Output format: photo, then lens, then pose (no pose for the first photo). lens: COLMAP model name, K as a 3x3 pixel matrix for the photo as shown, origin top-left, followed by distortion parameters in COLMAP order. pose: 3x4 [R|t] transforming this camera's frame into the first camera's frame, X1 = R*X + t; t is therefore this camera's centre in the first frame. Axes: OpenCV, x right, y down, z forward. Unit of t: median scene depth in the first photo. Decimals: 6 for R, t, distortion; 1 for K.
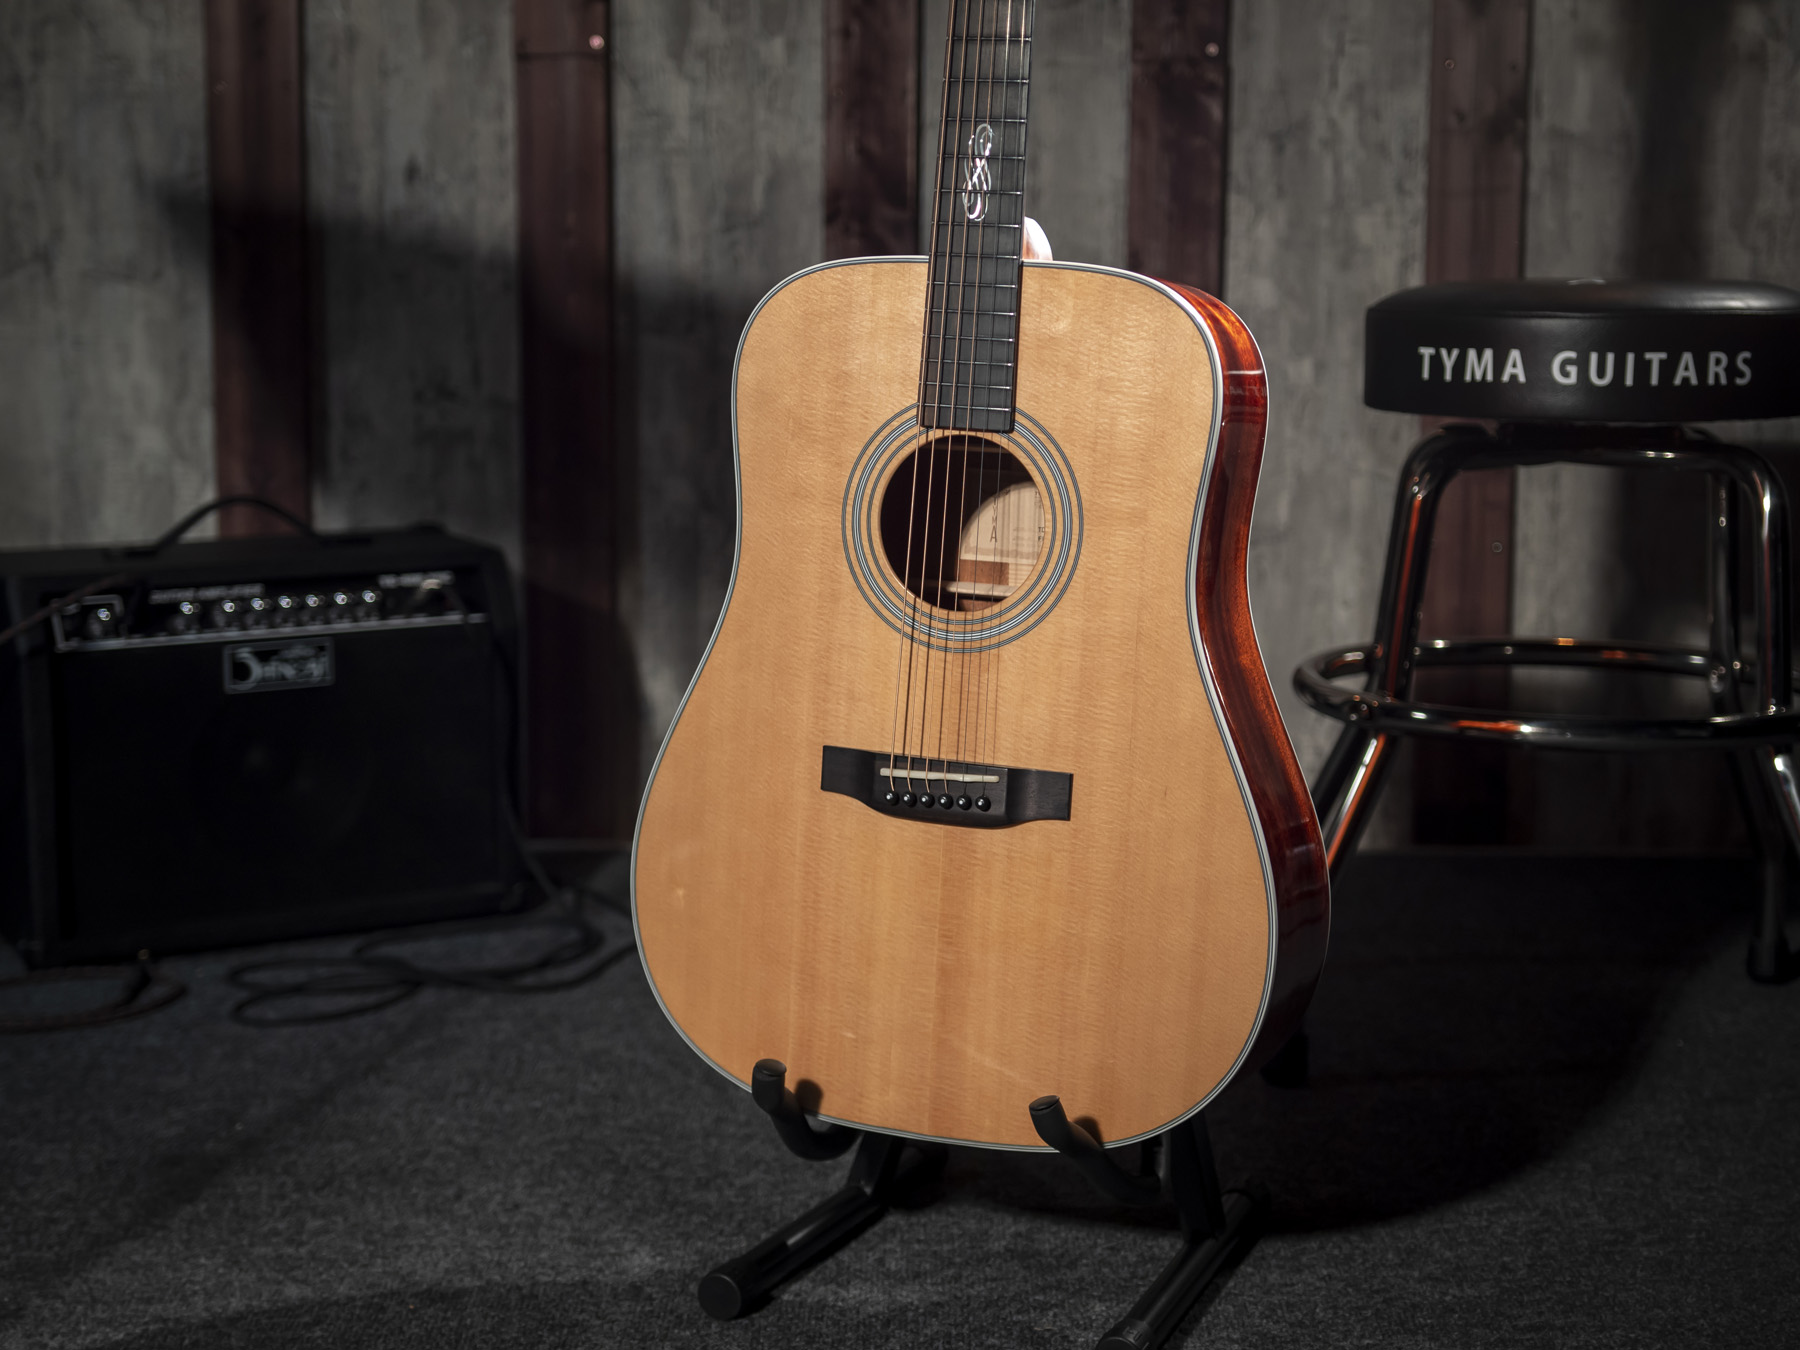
lens RADIAL K [[2858.1, 0, 900.0], [0, 2858.1, 675.0], [0, 0, 1]] dist [0.008791, 0.038608]
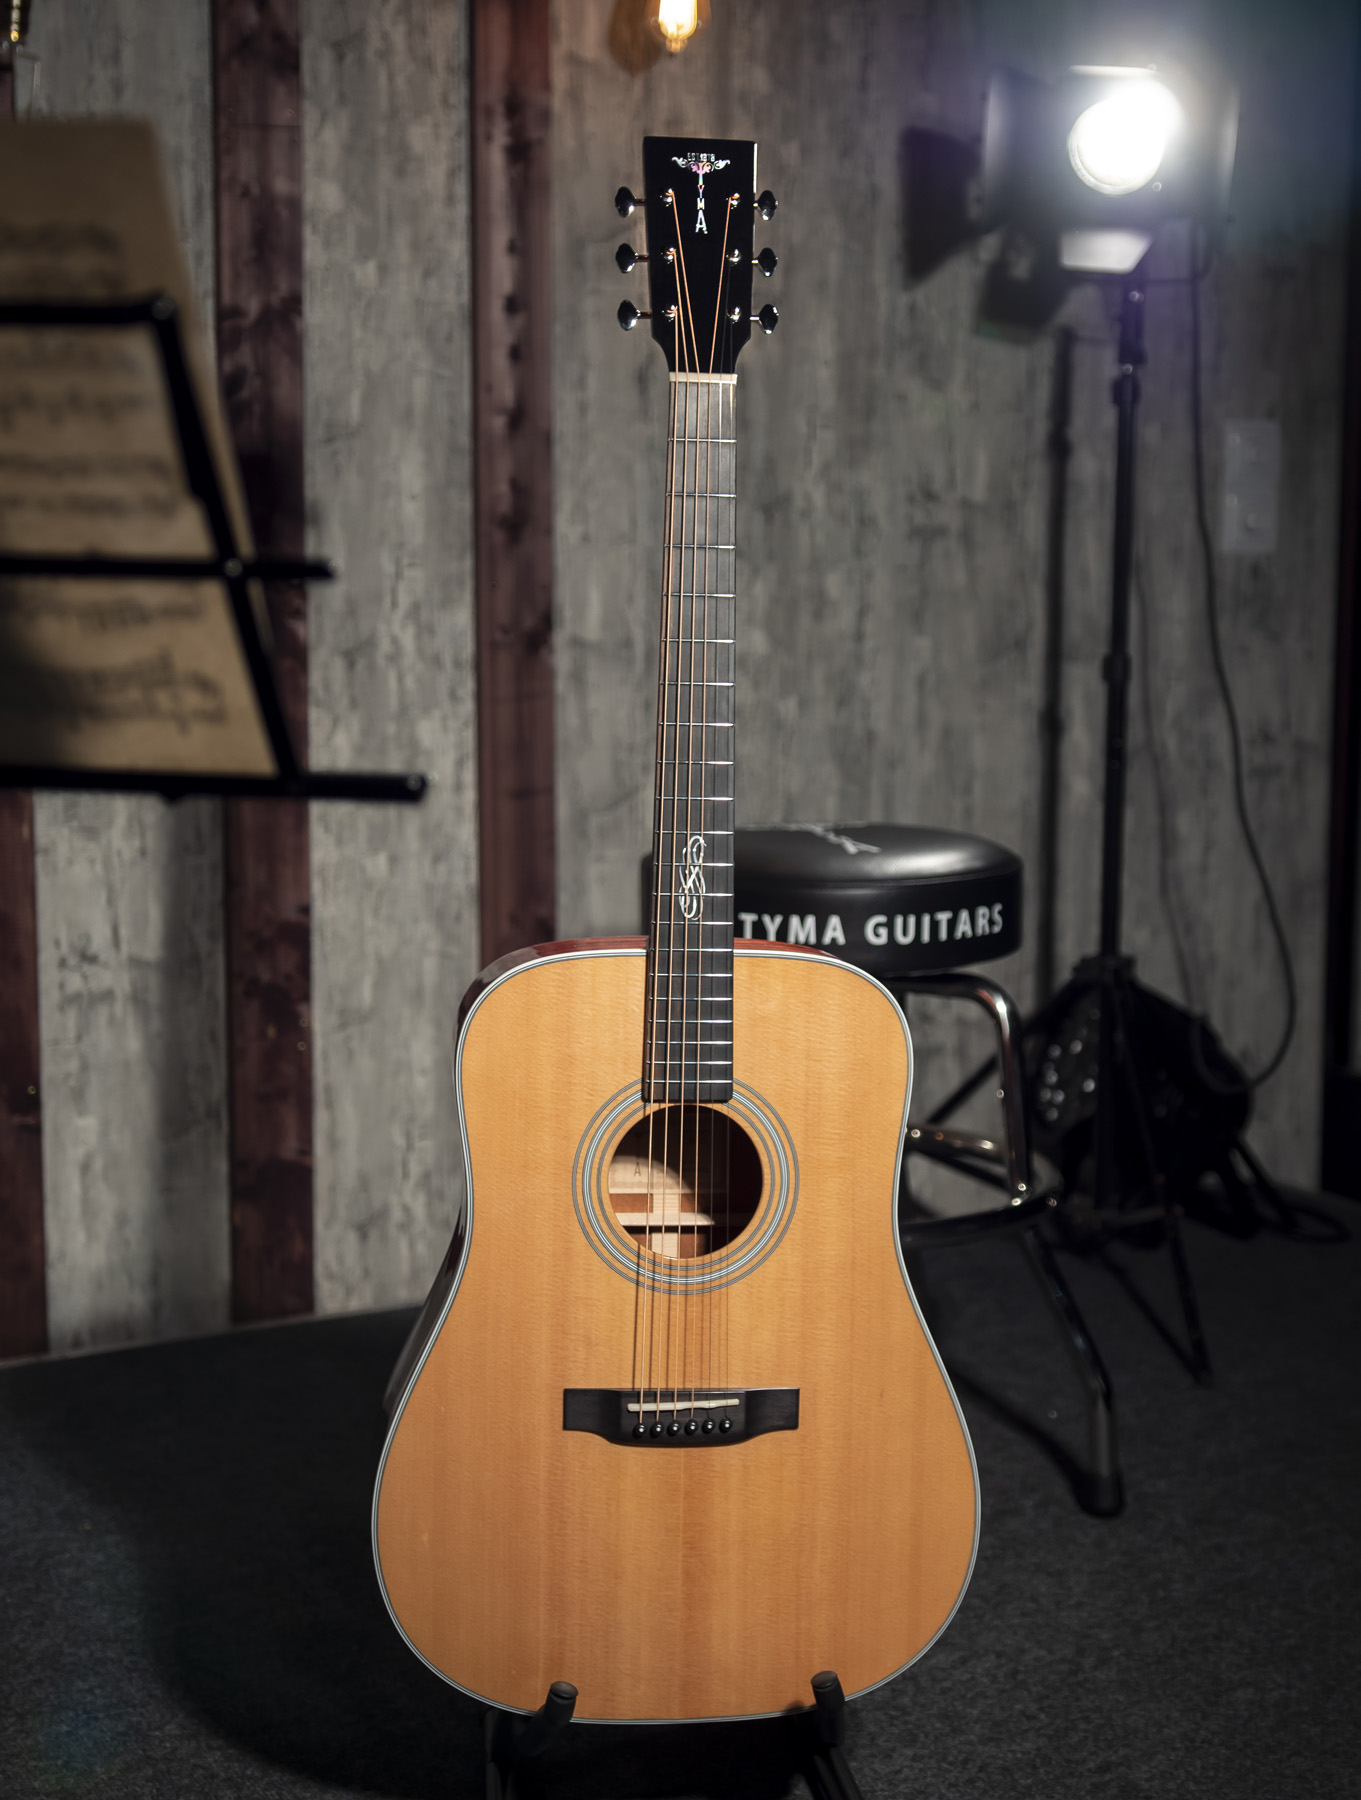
lens RADIAL K [[2801.1, 0, 680.5], [0, 2801.1, 900.0], [0, 0, 1]] dist [-0.020729, 0.004840]
pose [[0.882069, -0.072366, 0.465529, -0.480096], [0.080215, 0.996773, 0.002957, -0.164411], [-0.464241, 0.034734, 0.885028, 0.011804]]
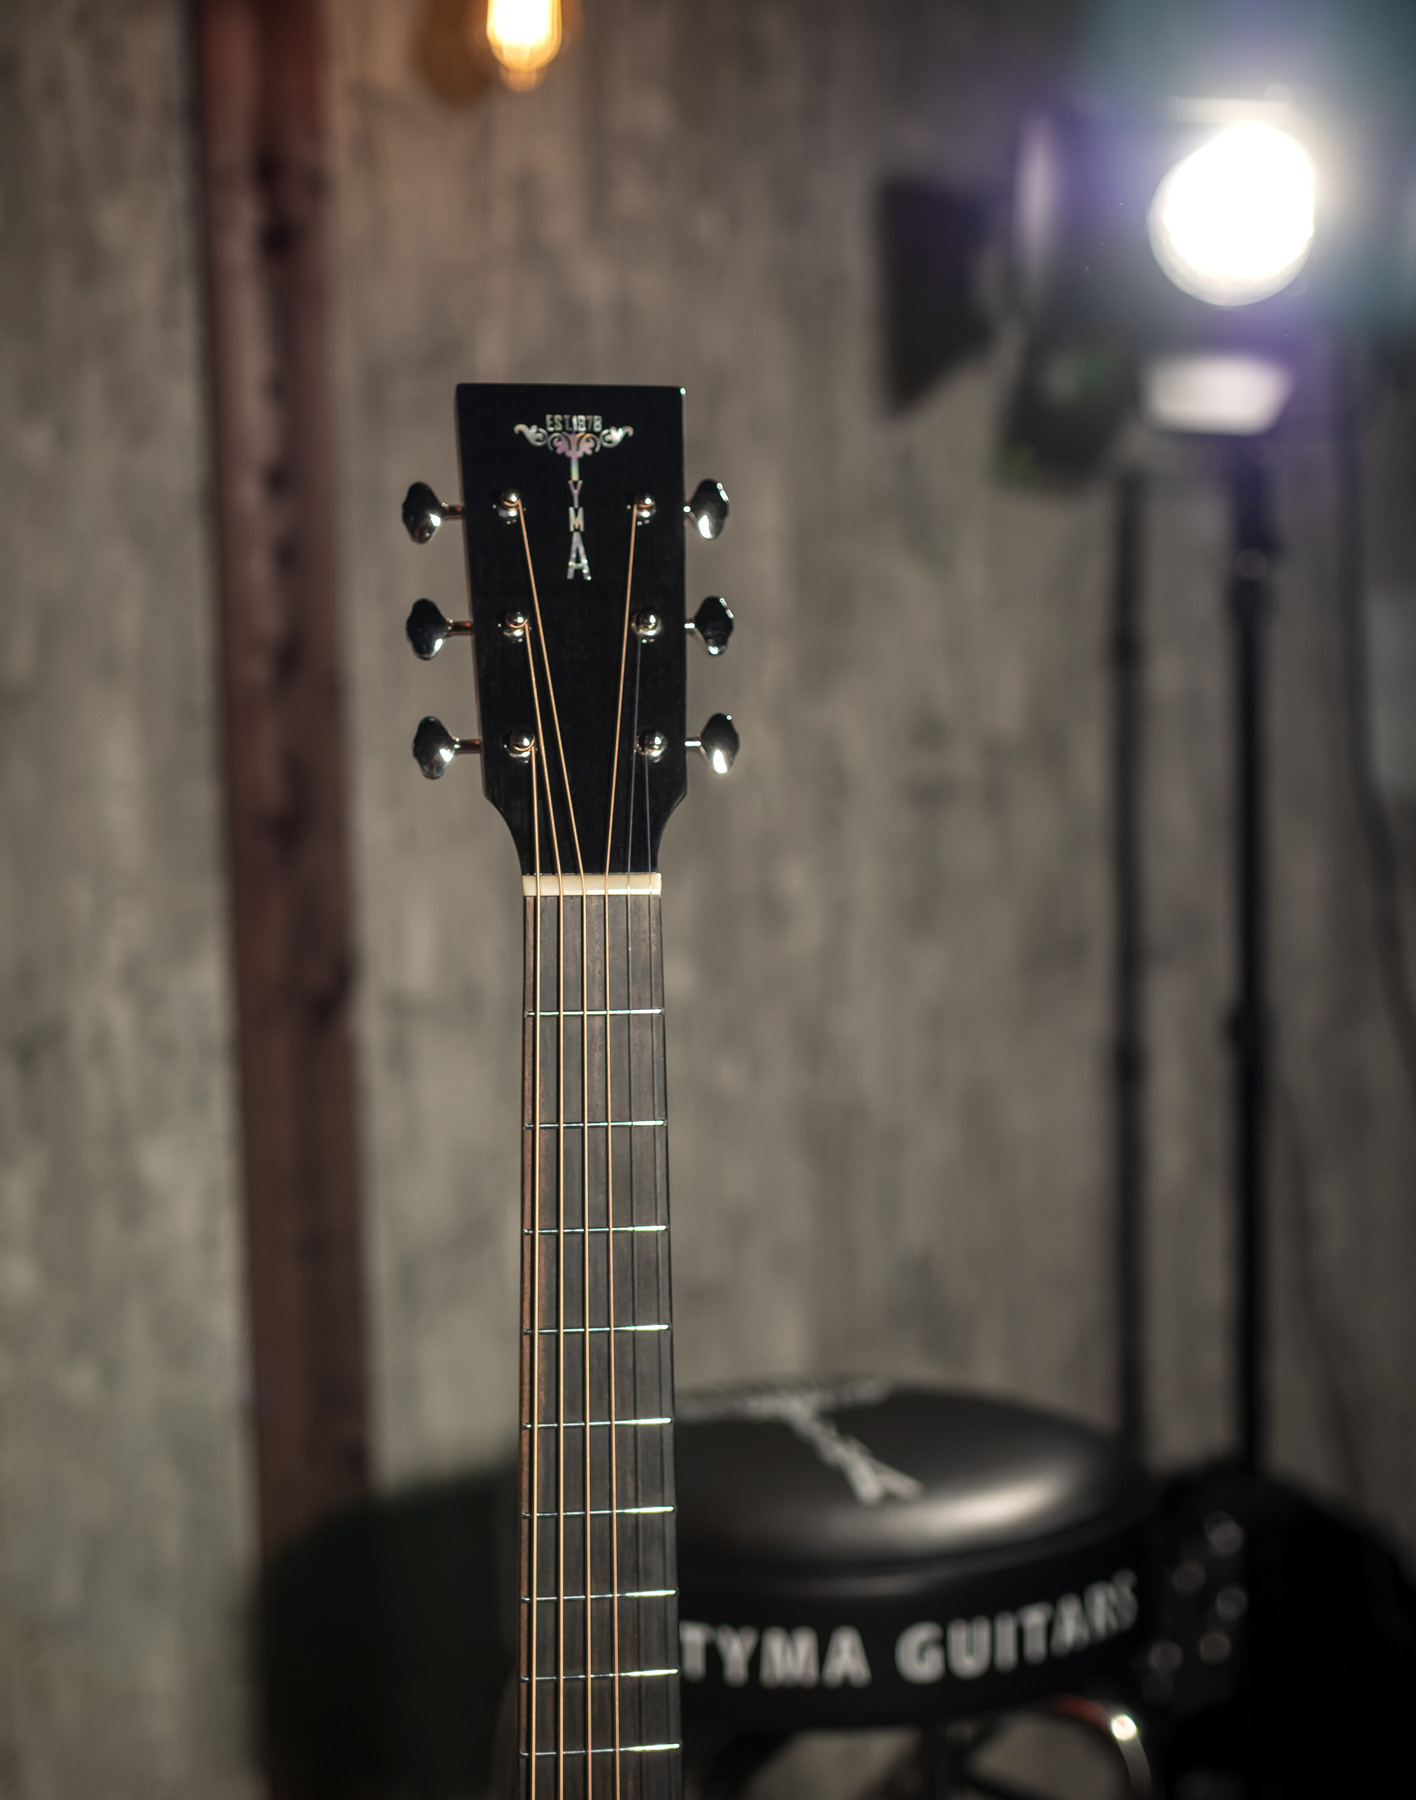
lens RADIAL K [[3507.0, 0, 787.6], [0, 3507.0, 899.9], [0, 0, 1]] dist [0.019776, 0.083725]
pose [[0.848280, -0.080959, 0.523323, -0.269788], [0.112313, 0.993267, -0.028393, -0.333919], [-0.517501, 0.082861, 0.851661, 0.375482]]
